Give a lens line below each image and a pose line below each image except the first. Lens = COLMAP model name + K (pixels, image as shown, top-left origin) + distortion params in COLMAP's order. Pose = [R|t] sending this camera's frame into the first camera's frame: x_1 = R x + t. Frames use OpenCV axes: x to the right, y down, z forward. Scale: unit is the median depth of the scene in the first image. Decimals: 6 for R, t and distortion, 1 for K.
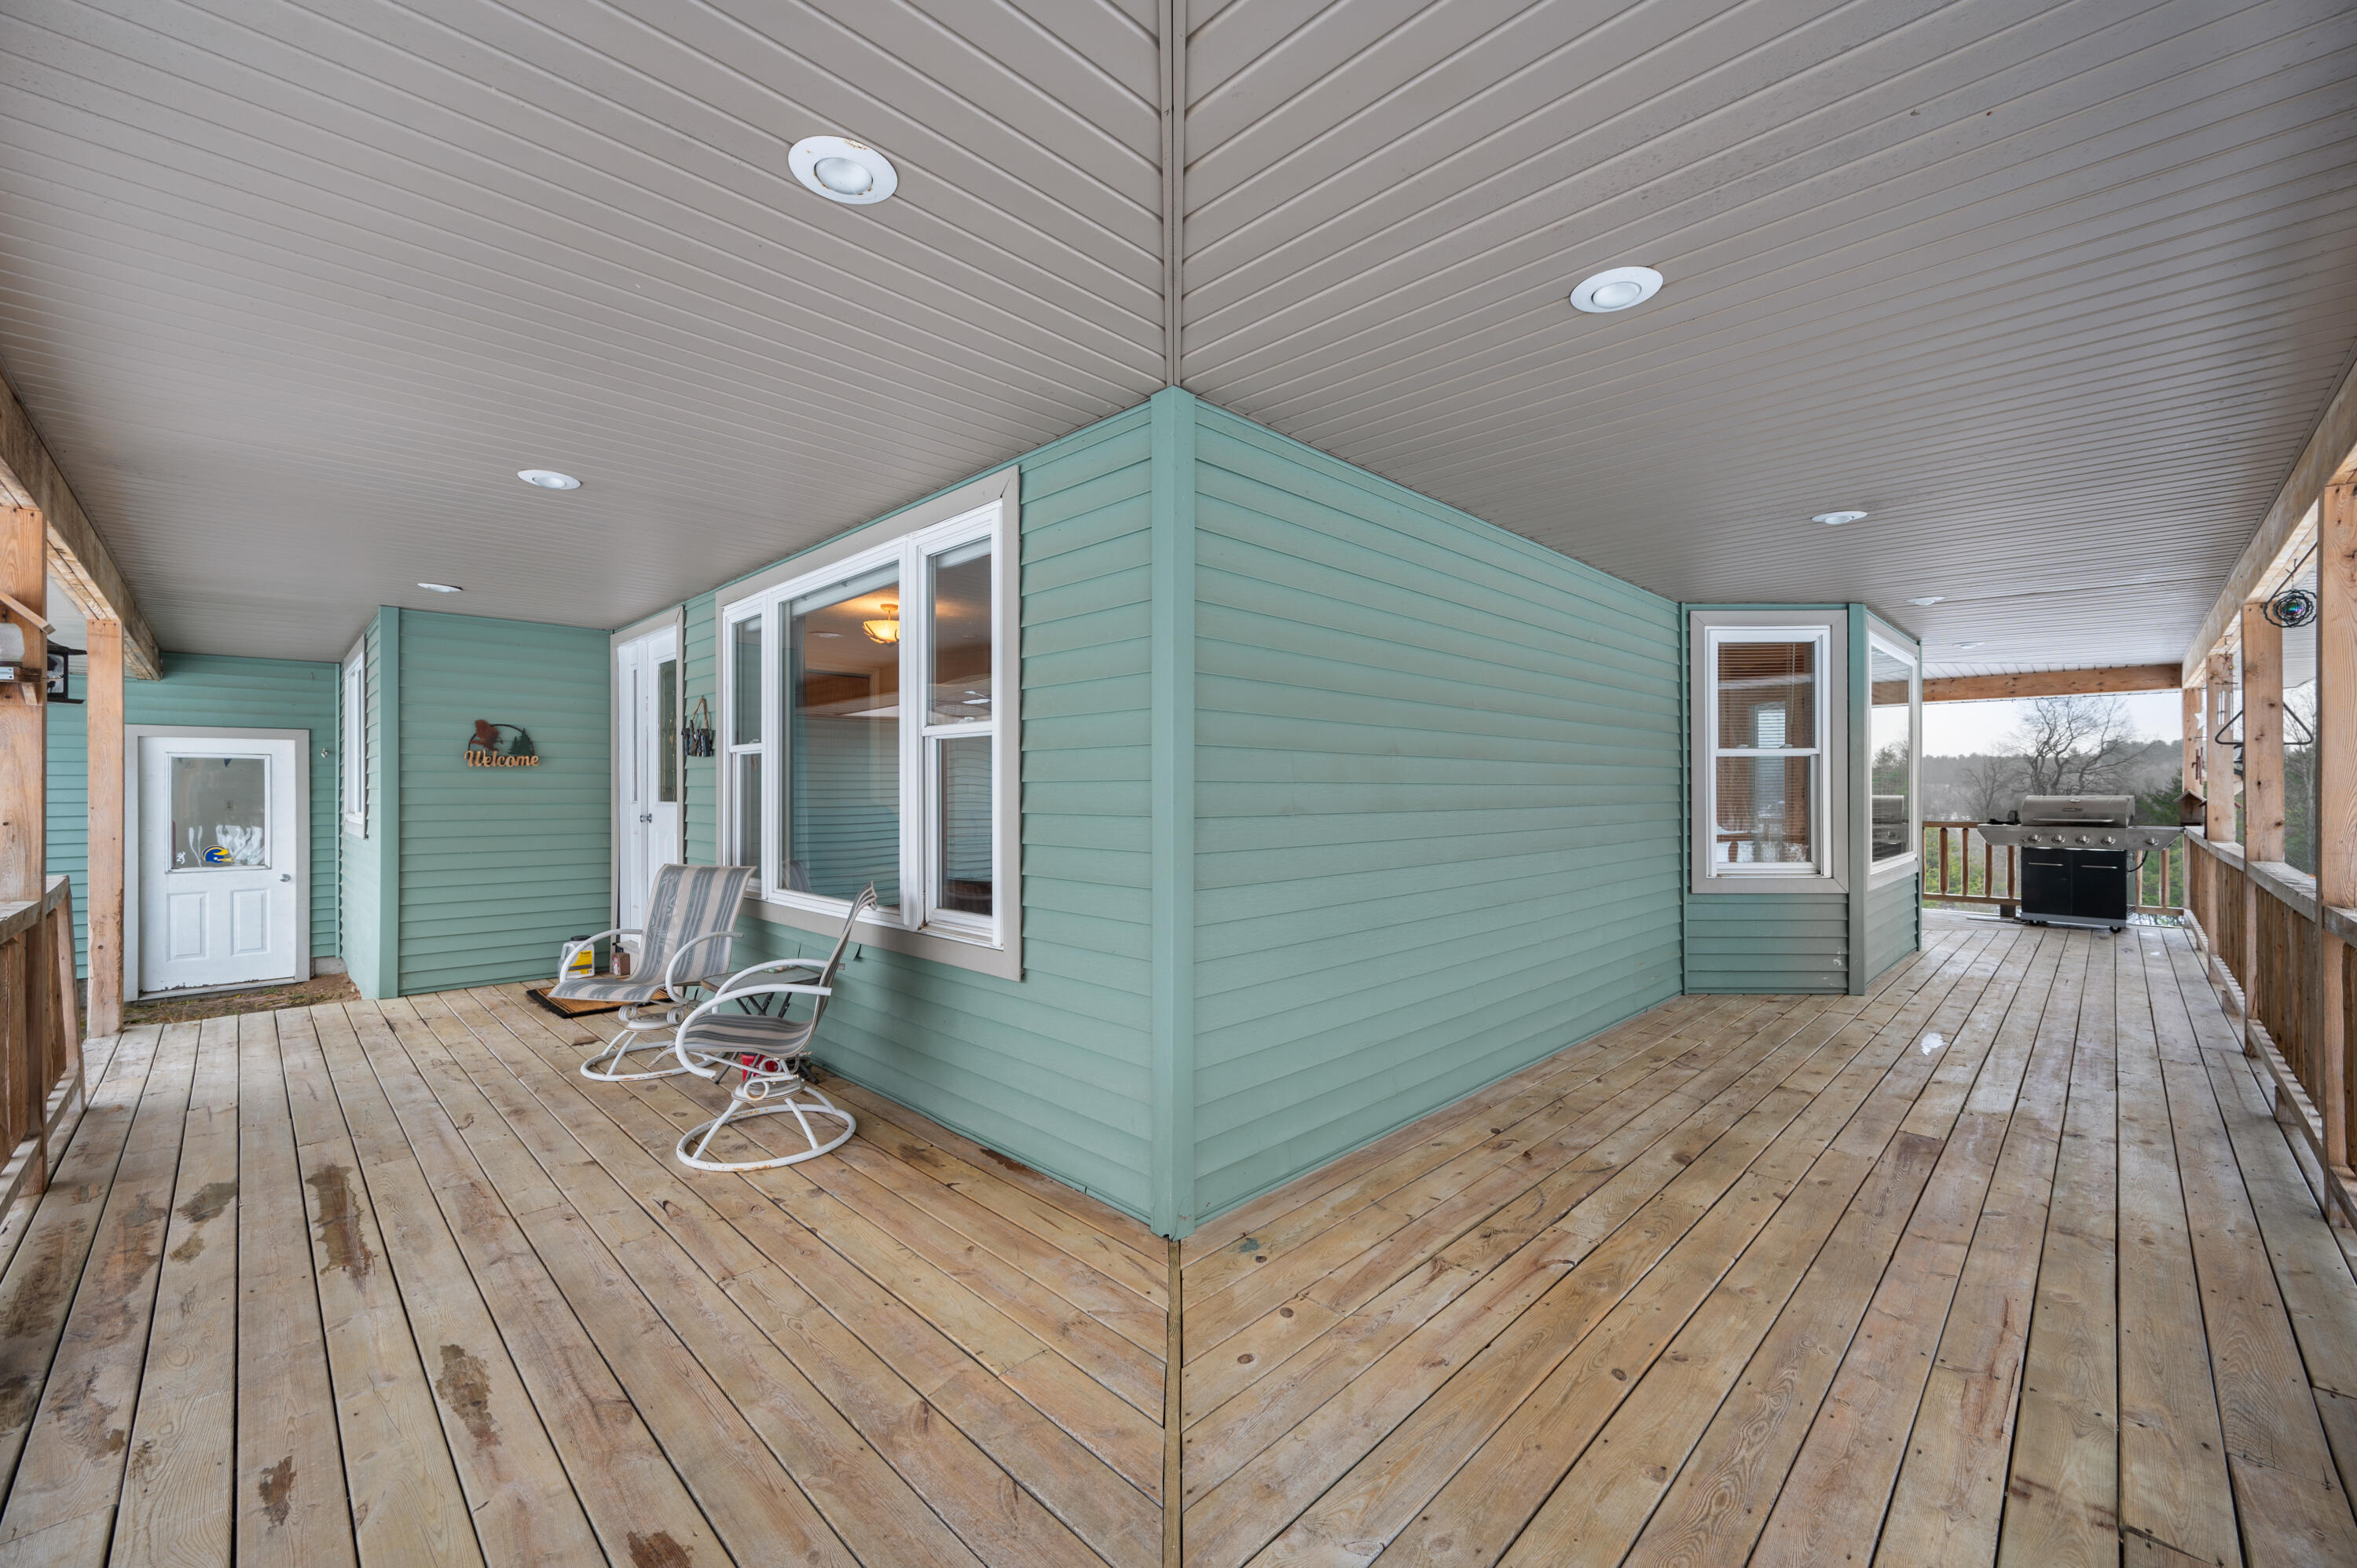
lens RADIAL K [[936.9, 0, 1169.8], [0, 936.9, 785.9], [0, 0, 1]] dist [-0.001779, 0.000038]
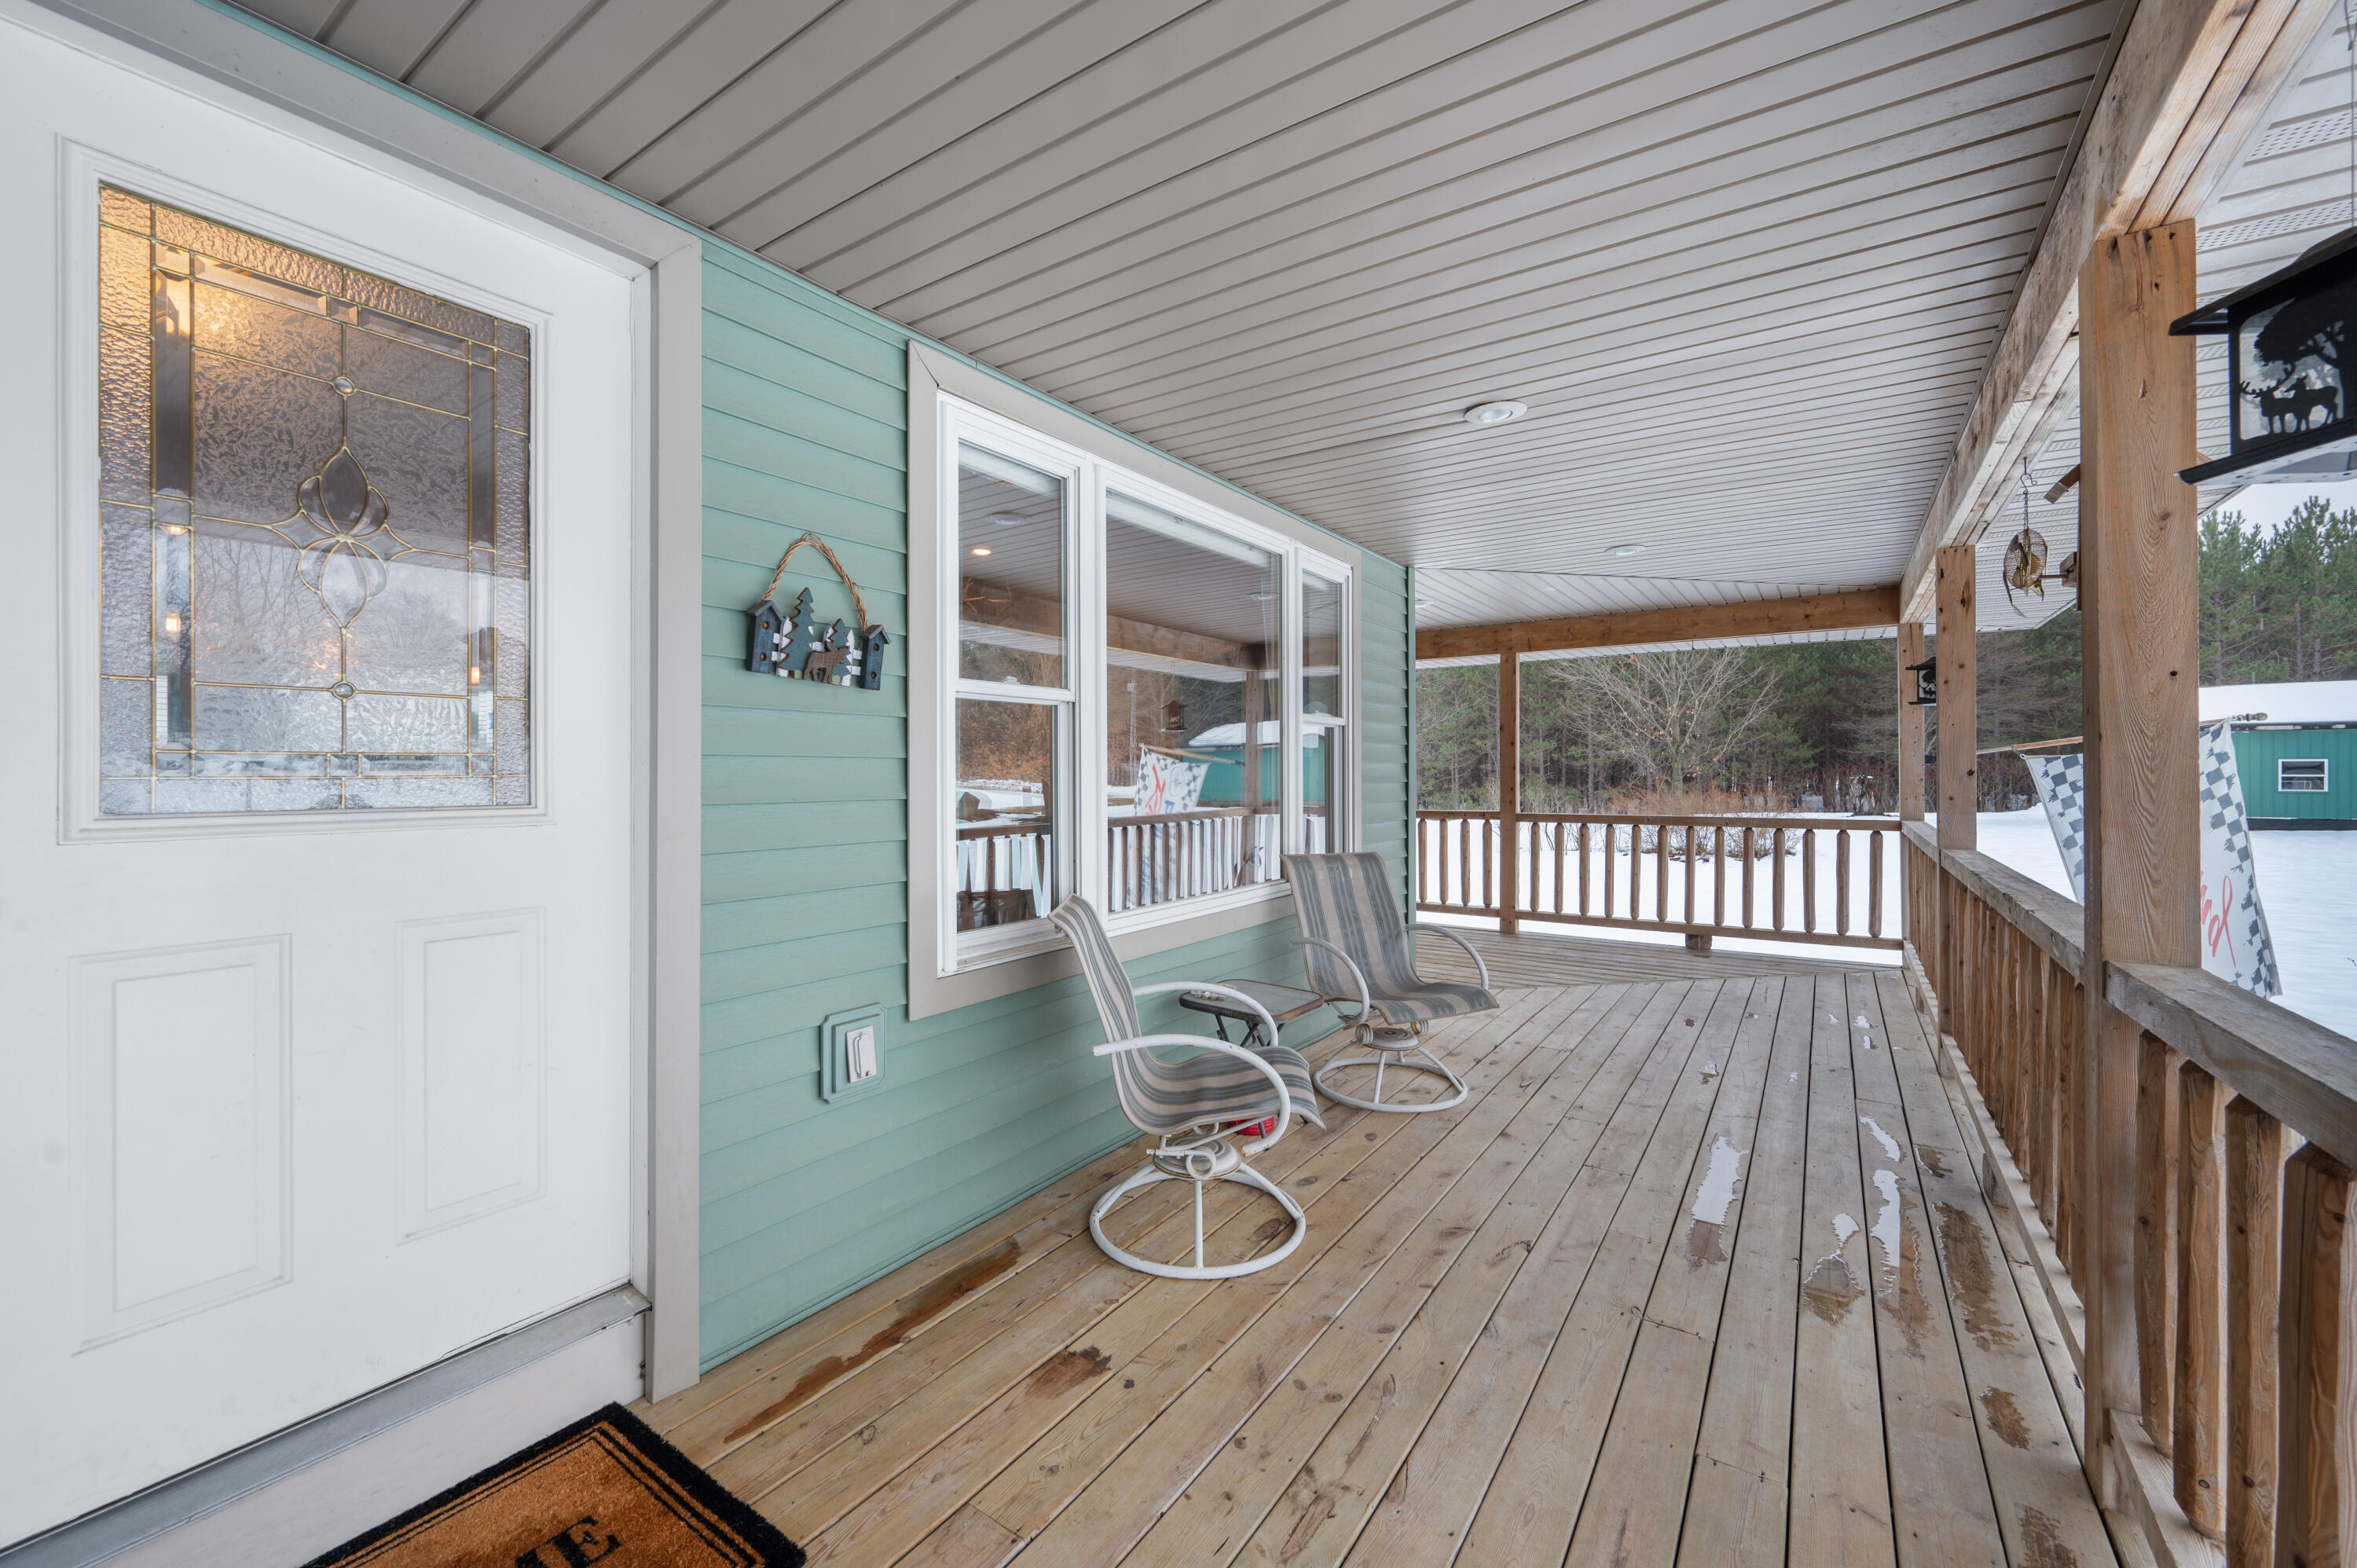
lens RADIAL K [[936.9, 0, 1170.7], [0, 936.9, 776.5], [0, 0, 1]] dist [-0.001779, 0.000038]
pose [[-0.182212, -0.000257, 0.983259, -1.366397], [-0.000433, 1.000000, 0.000181, 0.011532], [-0.983259, -0.000393, -0.182212, 1.357399]]
